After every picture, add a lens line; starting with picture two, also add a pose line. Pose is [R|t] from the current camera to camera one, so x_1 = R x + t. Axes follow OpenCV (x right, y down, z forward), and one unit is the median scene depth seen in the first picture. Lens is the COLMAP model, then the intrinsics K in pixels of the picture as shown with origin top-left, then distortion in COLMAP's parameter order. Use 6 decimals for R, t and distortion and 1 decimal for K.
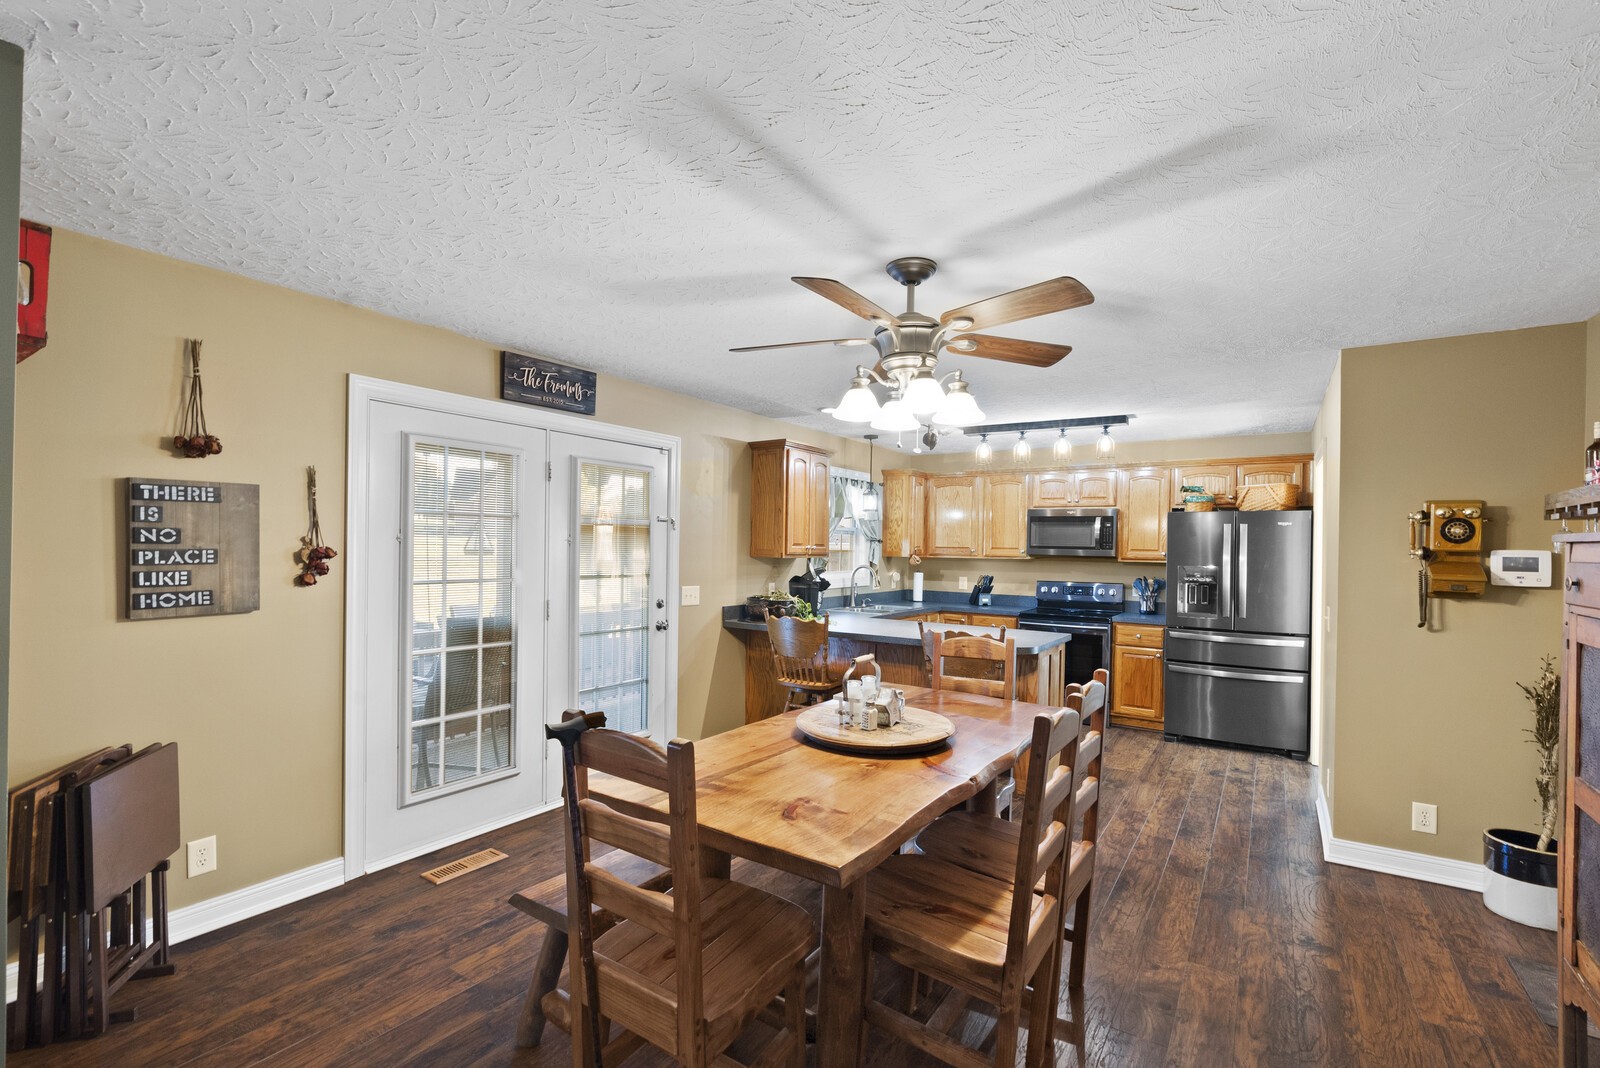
lens RADIAL K [[723.1, 0, 799.4], [0, 723.1, 549.2], [0, 0, 1]] dist [-0.011581, 0.008223]
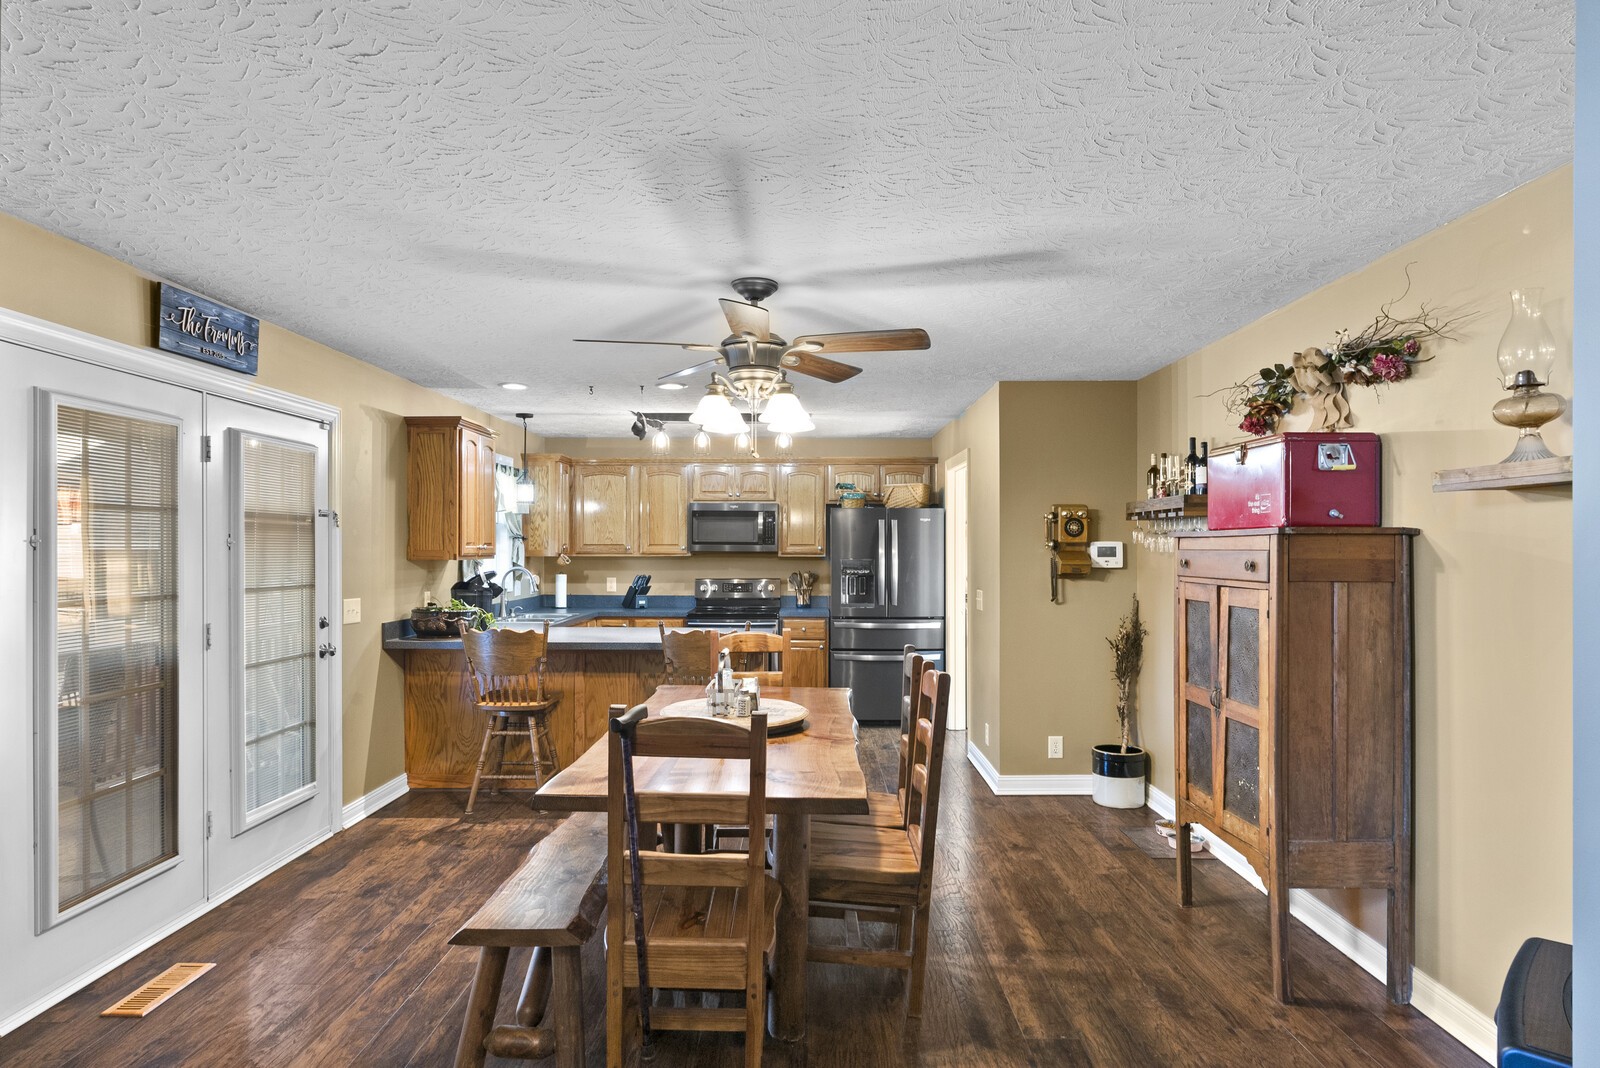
lens RADIAL K [[903.6, 0, 797.4], [0, 903.6, 547.3], [0, 0, 1]] dist [0.012252, -0.000018]
pose [[0.840768, -0.014747, 0.541195, -0.324796], [0.013609, 0.999889, 0.006104, -0.004758], [-0.541225, 0.002233, 0.840875, -0.101046]]
